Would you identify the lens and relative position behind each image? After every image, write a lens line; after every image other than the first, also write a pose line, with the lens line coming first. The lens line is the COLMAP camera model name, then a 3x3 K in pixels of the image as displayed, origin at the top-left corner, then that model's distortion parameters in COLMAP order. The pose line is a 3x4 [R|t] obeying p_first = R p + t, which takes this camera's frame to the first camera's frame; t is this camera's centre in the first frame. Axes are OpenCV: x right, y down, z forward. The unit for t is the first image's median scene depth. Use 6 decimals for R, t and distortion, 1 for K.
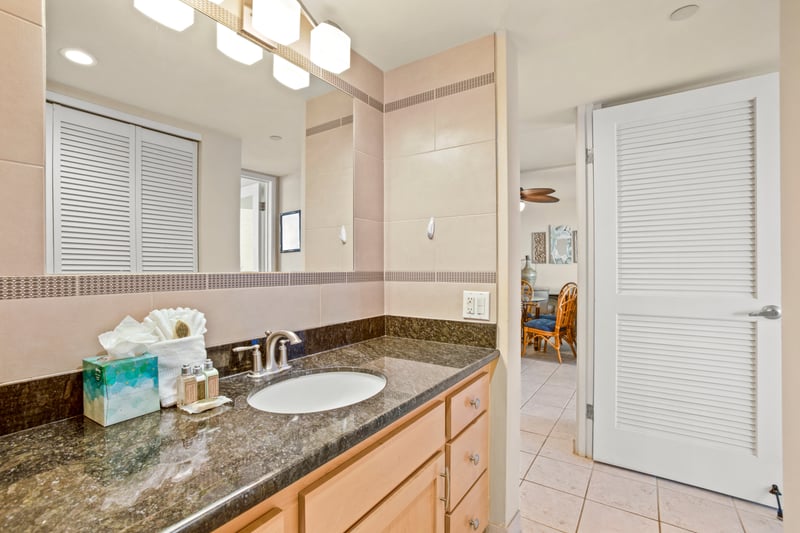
lens RADIAL K [[365.6, 0, 400.0], [0, 365.6, 266.5], [0, 0, 1]] dist [-0.003113, -0.000234]
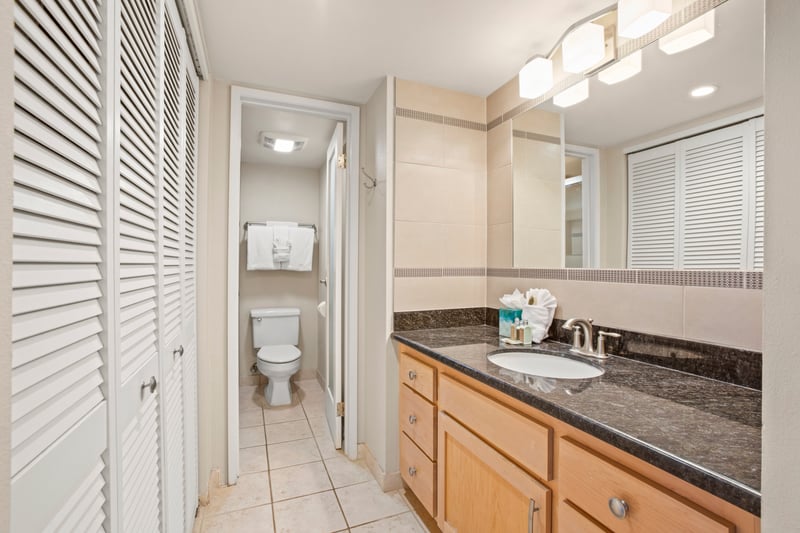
lens RADIAL K [[365.6, 0, 400.0], [0, 365.6, 266.5], [0, 0, 1]] dist [-0.003113, -0.000234]
pose [[-0.557767, 0.002699, -0.829993, 0.987008], [0.007841, 0.999967, -0.002017, 0.006296], [0.829961, -0.007633, -0.557770, 1.202425]]
